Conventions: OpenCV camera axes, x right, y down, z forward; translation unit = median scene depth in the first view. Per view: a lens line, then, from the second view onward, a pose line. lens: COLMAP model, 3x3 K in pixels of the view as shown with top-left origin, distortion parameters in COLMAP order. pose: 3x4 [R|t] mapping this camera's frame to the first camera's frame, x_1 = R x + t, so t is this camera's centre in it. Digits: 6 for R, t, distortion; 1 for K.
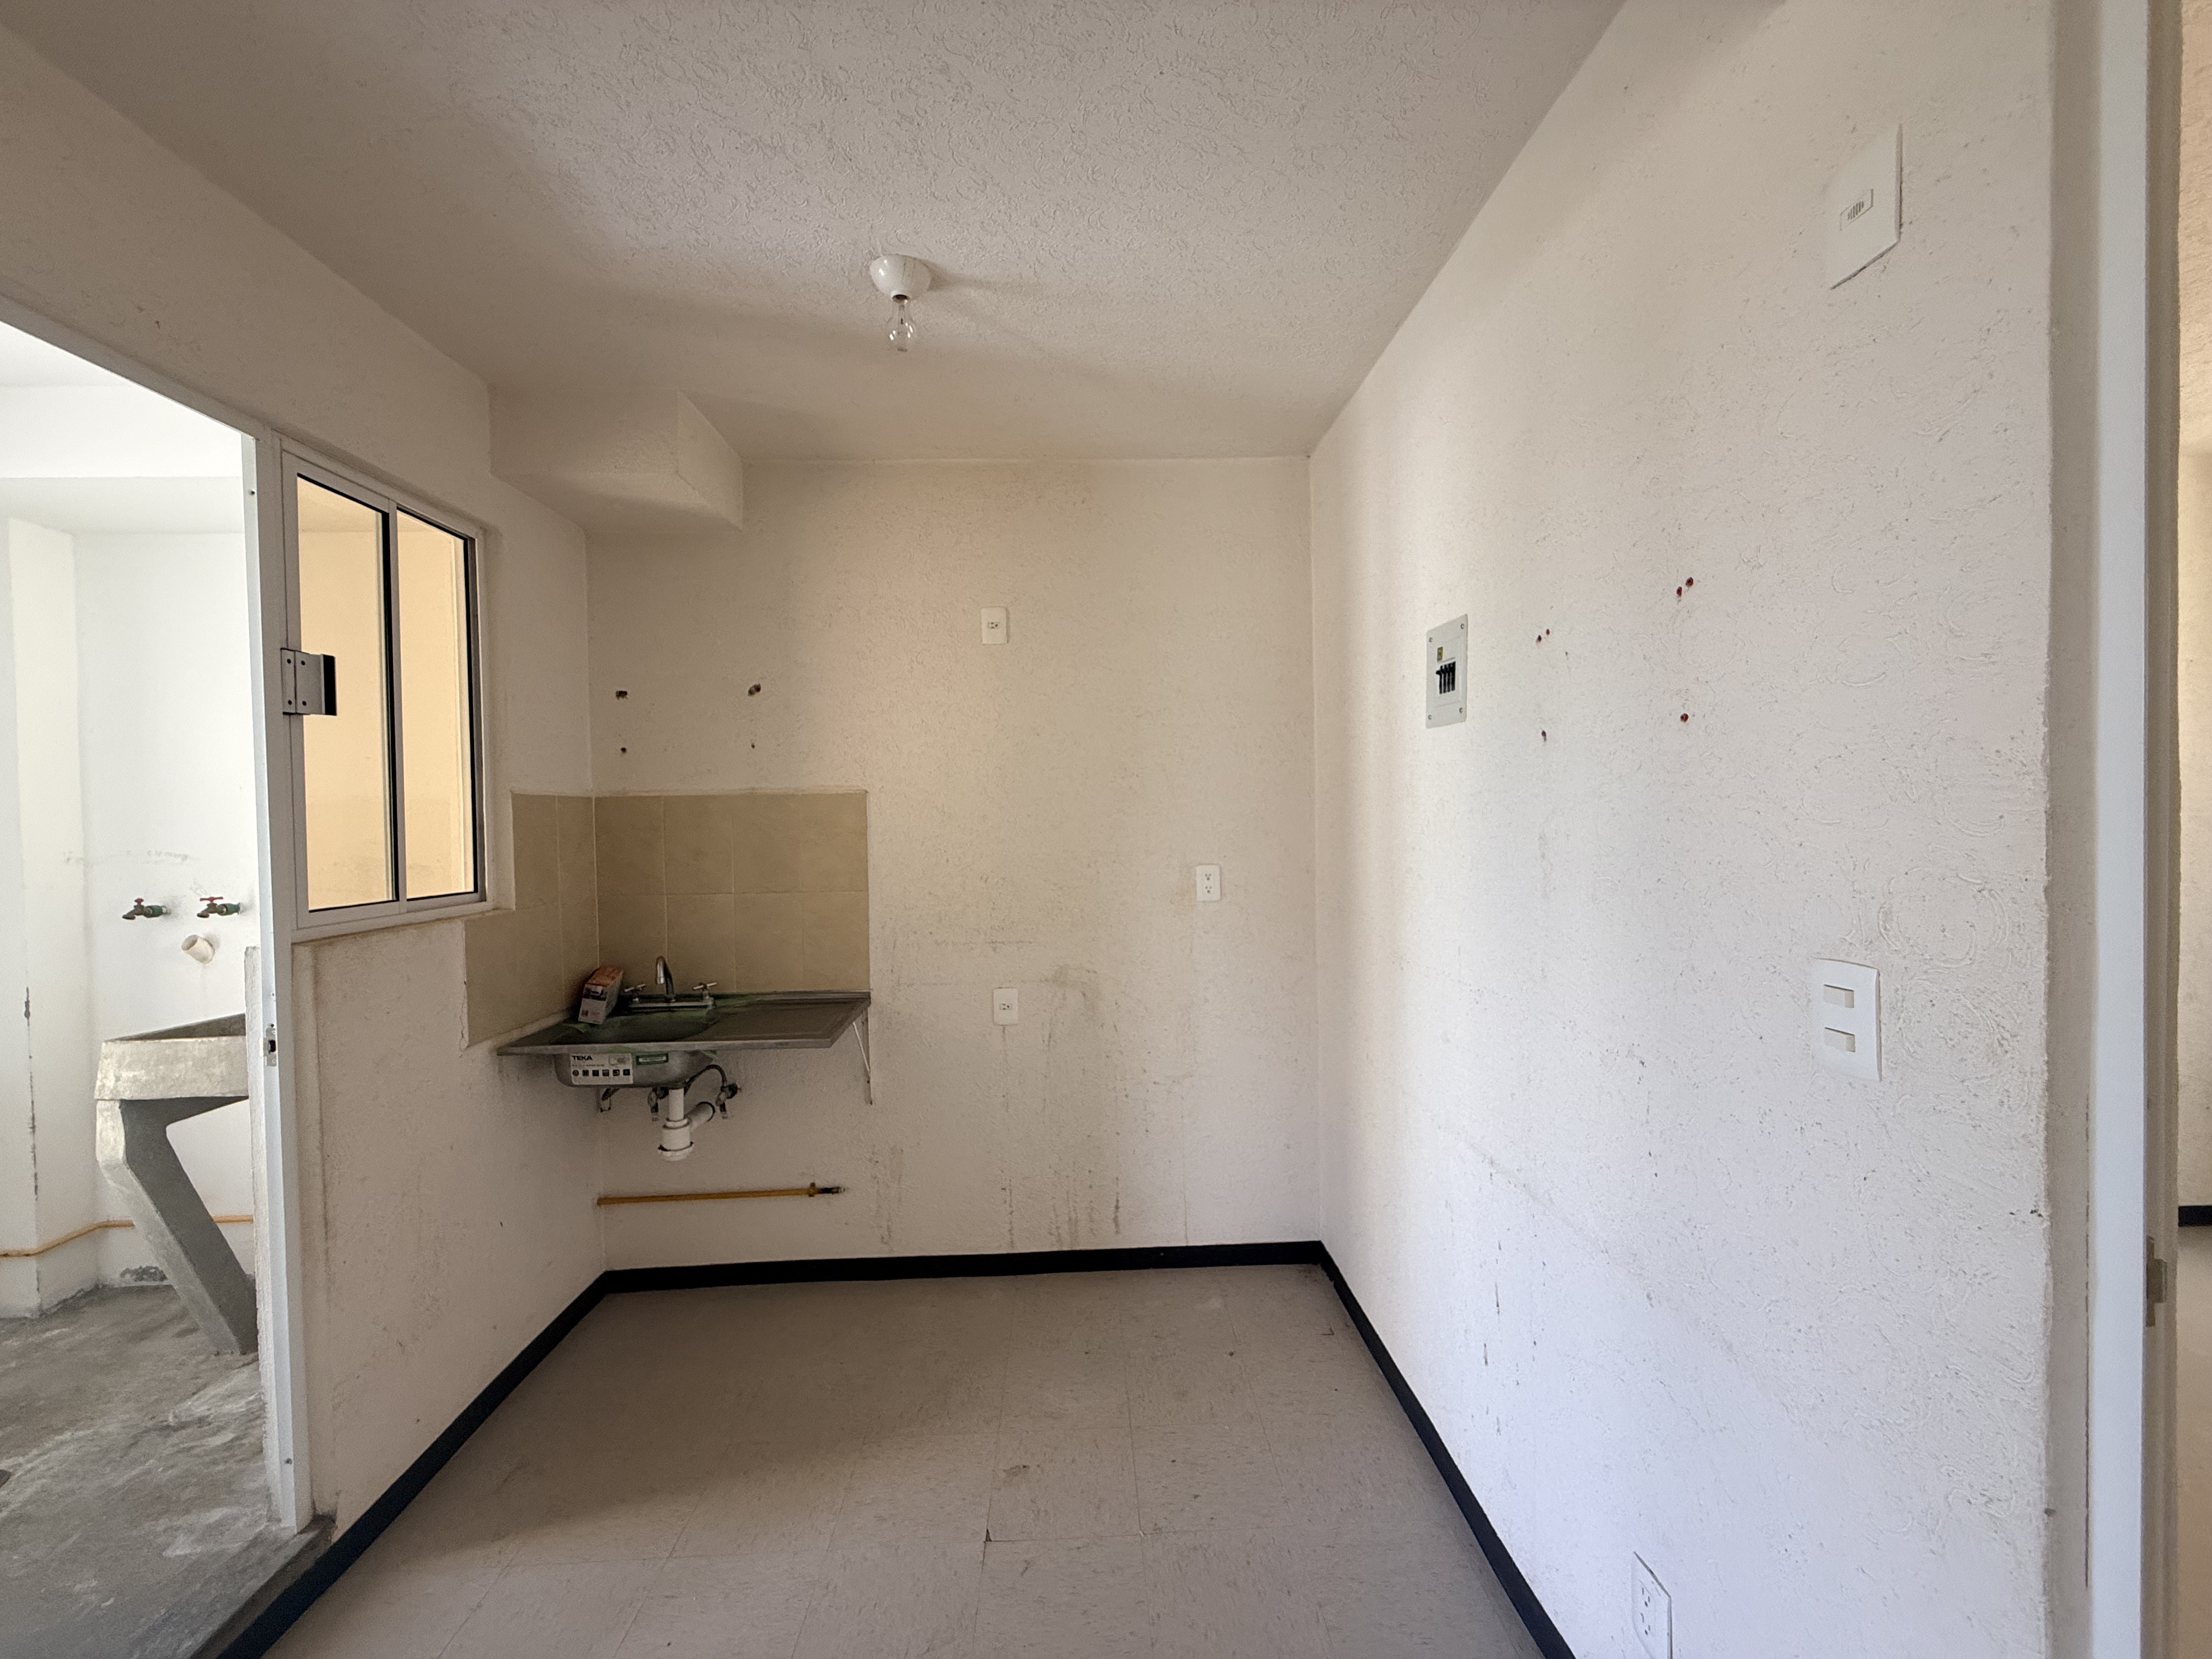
lens RADIAL K [[879.0, 0, 1099.4], [0, 879.0, 826.7], [0, 0, 1]] dist [-0.002147, 0.000349]
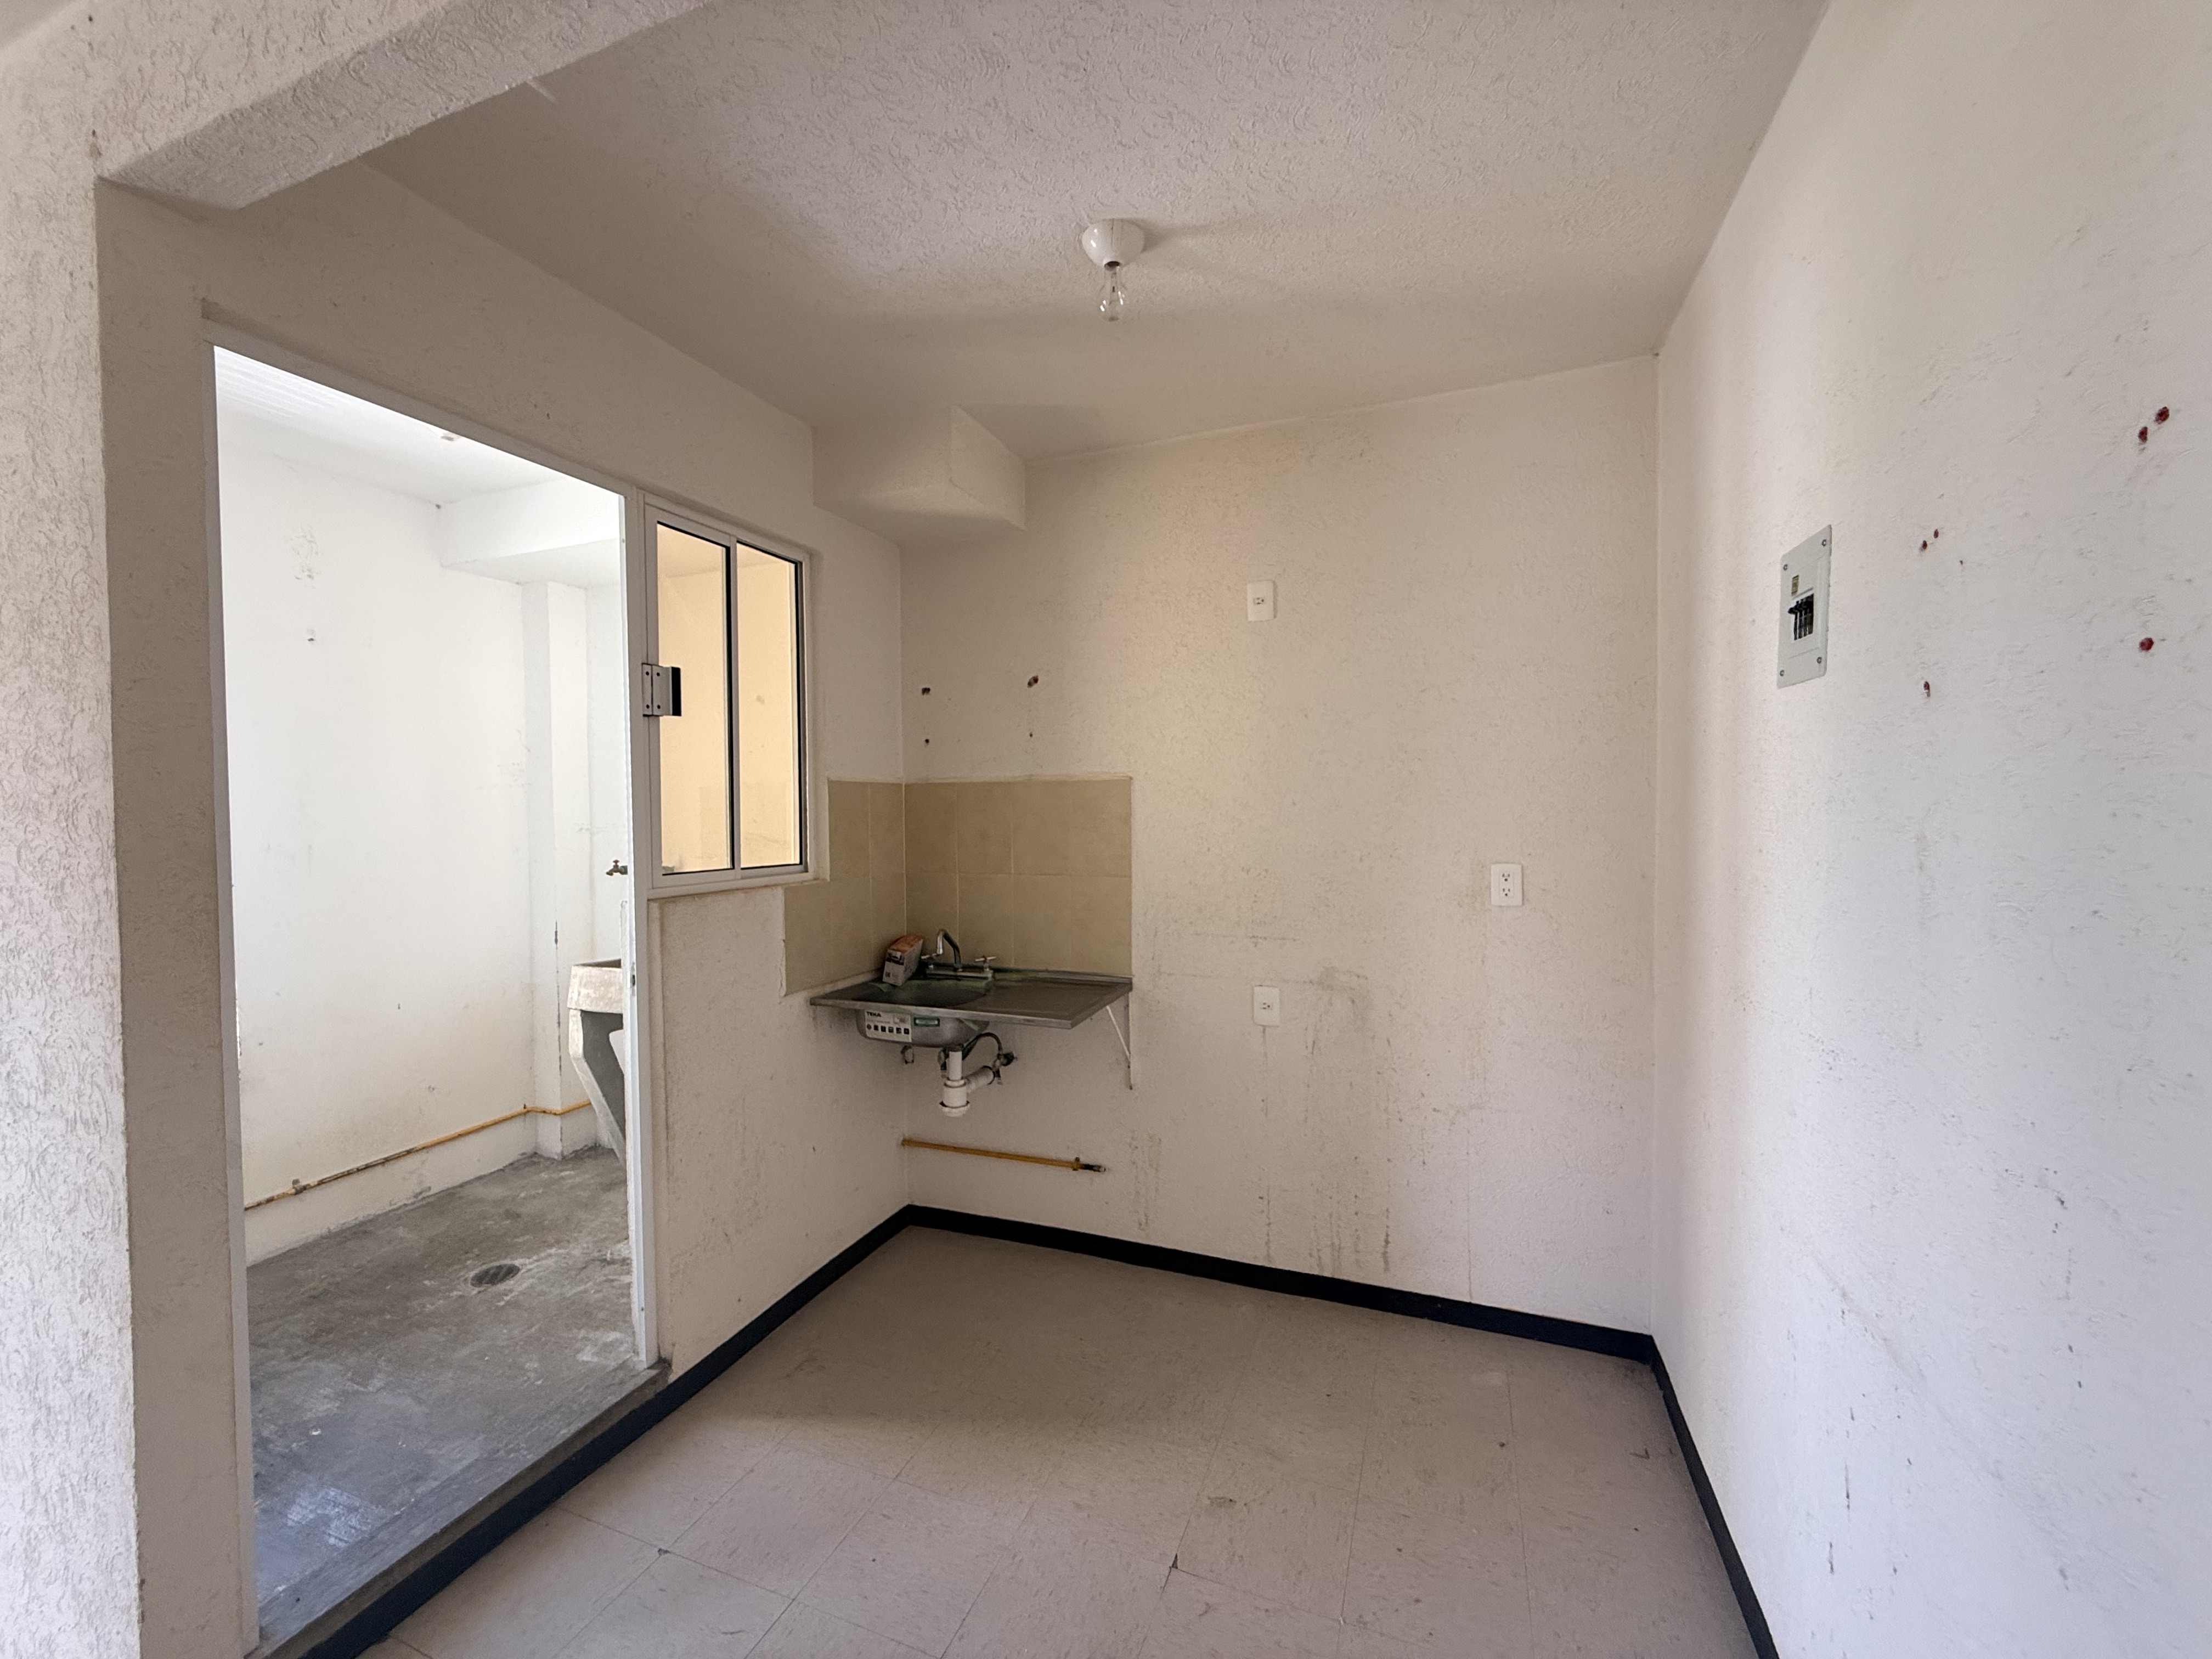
lens RADIAL K [[879.0, 0, 1104.3], [0, 879.0, 826.8], [0, 0, 1]] dist [-0.002147, 0.000349]
pose [[0.916932, 0.019099, -0.398585, 0.140322], [-0.014009, 0.999779, 0.015679, 0.000348], [0.398796, -0.008793, 0.916997, 0.091352]]
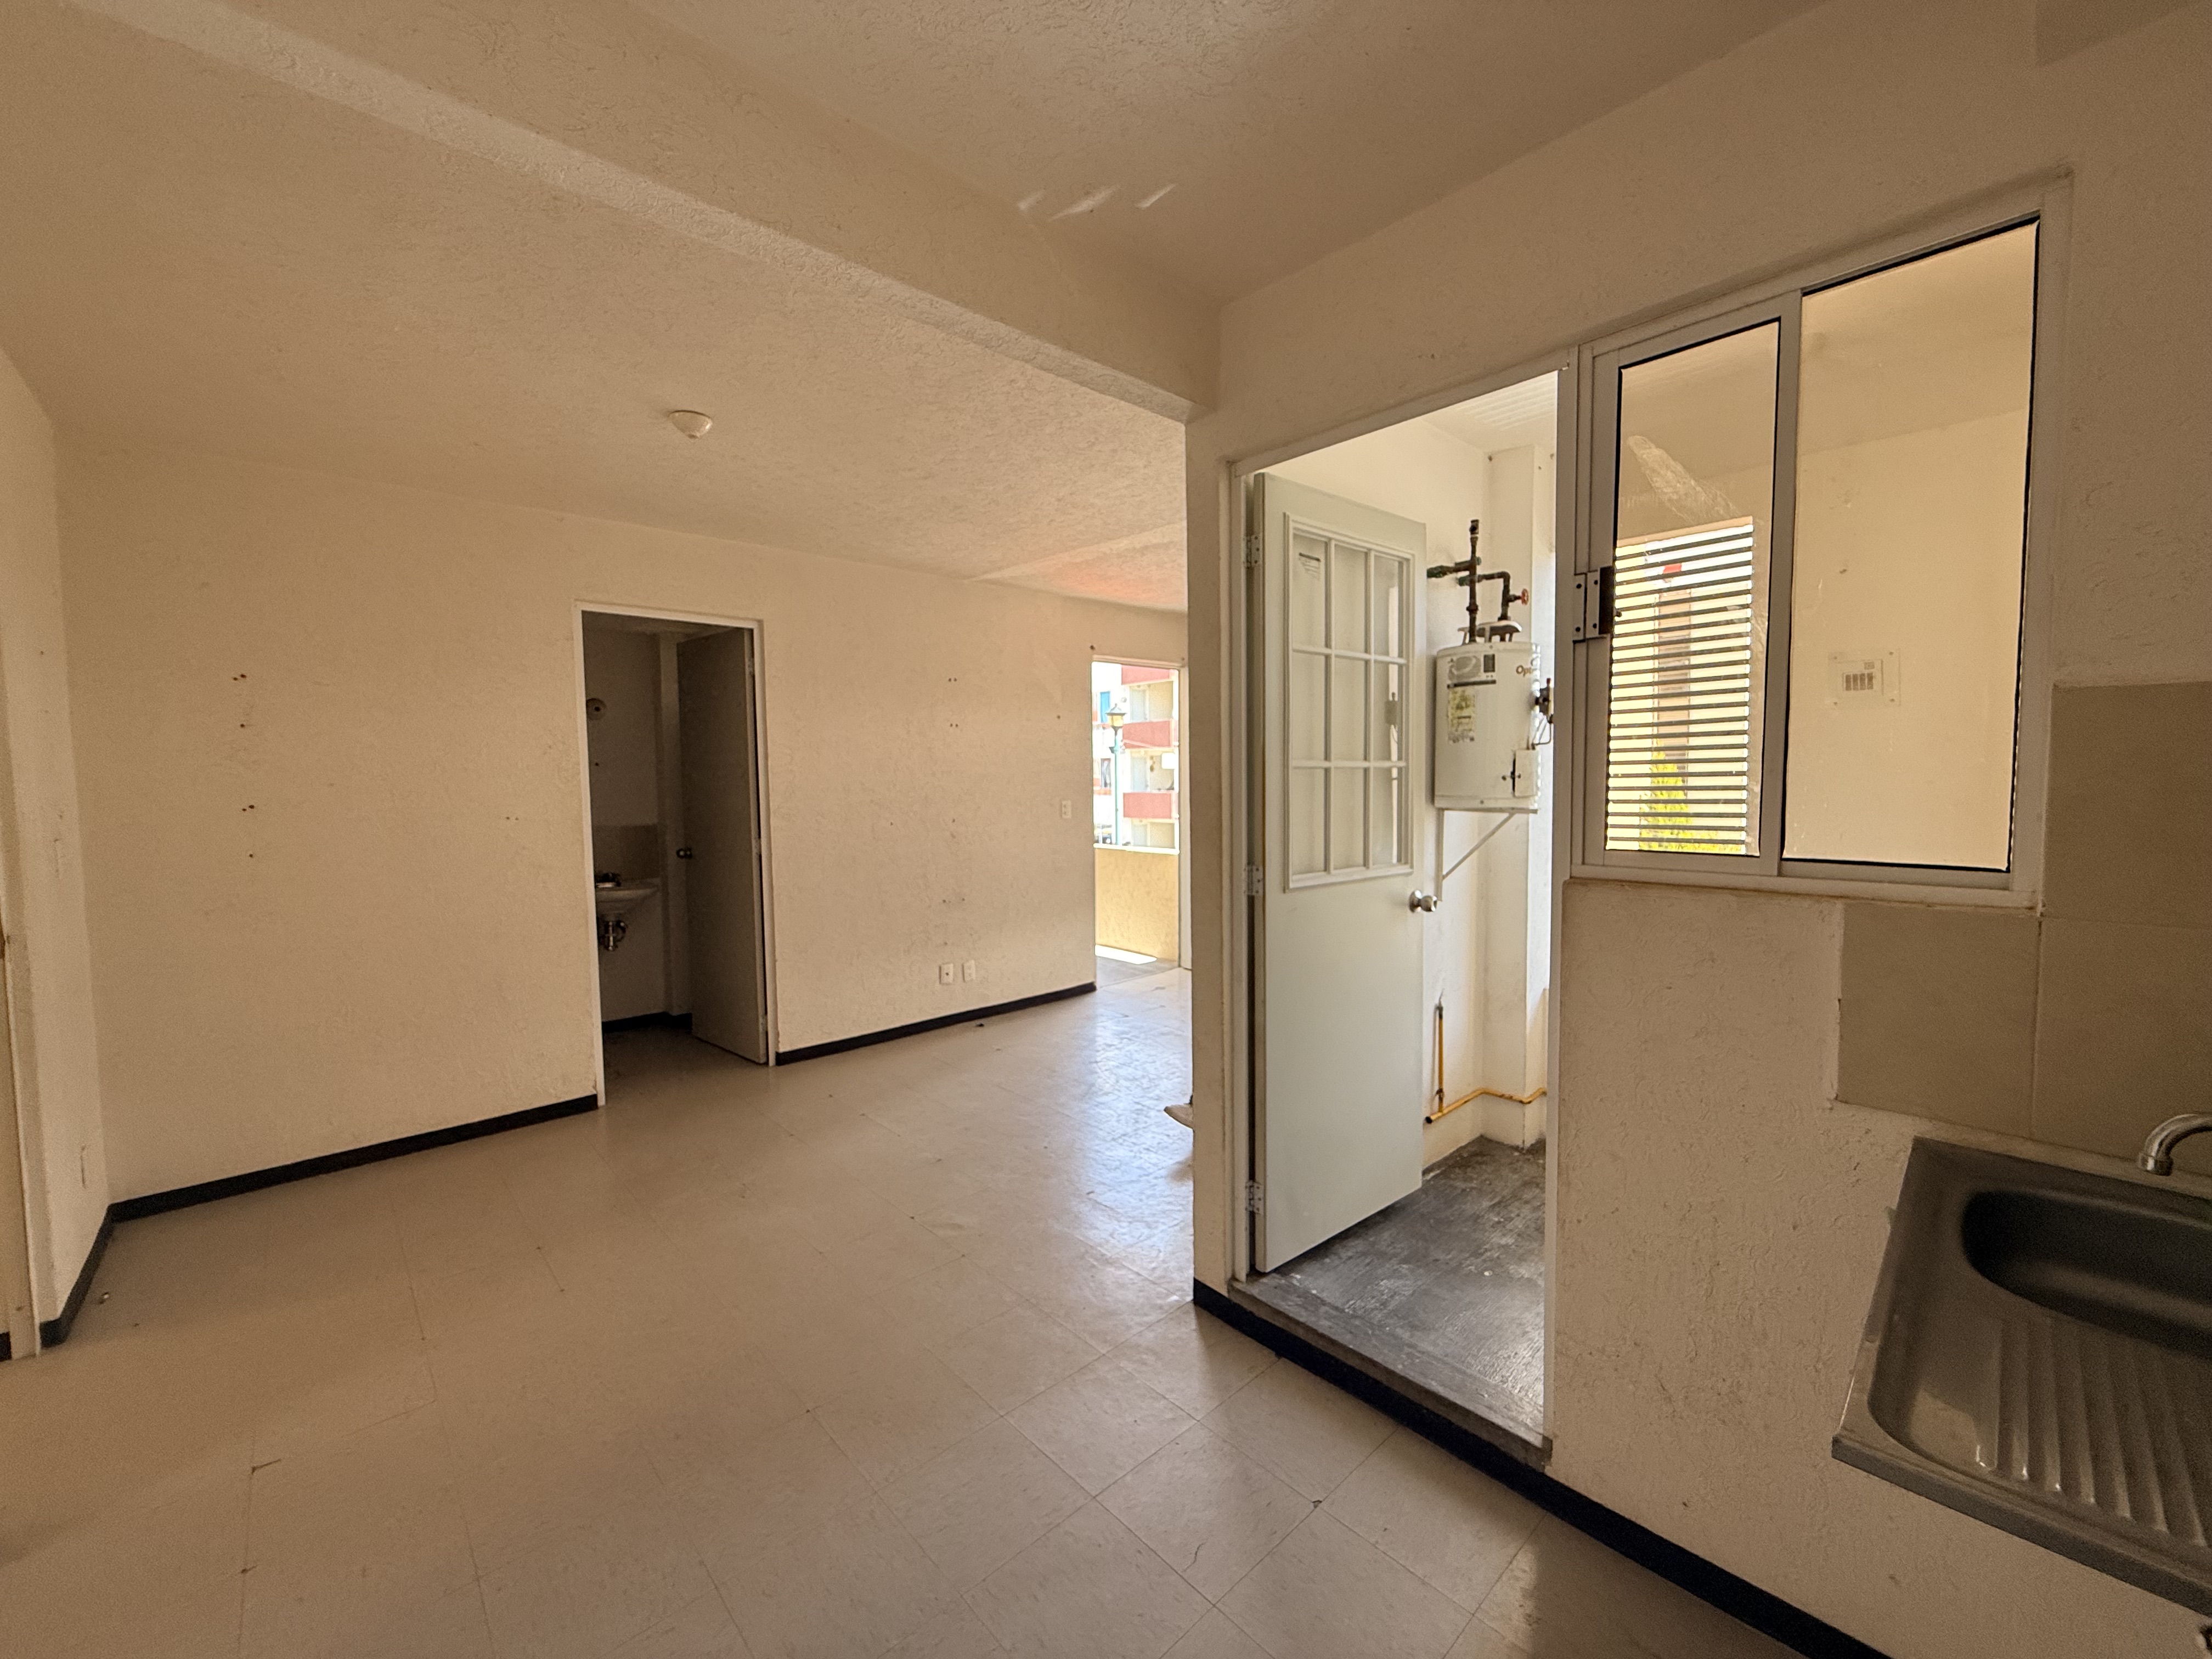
lens RADIAL K [[879.0, 0, 1105.2], [0, 879.0, 829.1], [0, 0, 1]] dist [-0.002147, 0.000349]
pose [[-0.762505, 0.067330, -0.643470, 0.090067], [0.017436, 0.996347, 0.083593, -0.010415], [0.646748, 0.052521, -0.760894, 1.143487]]
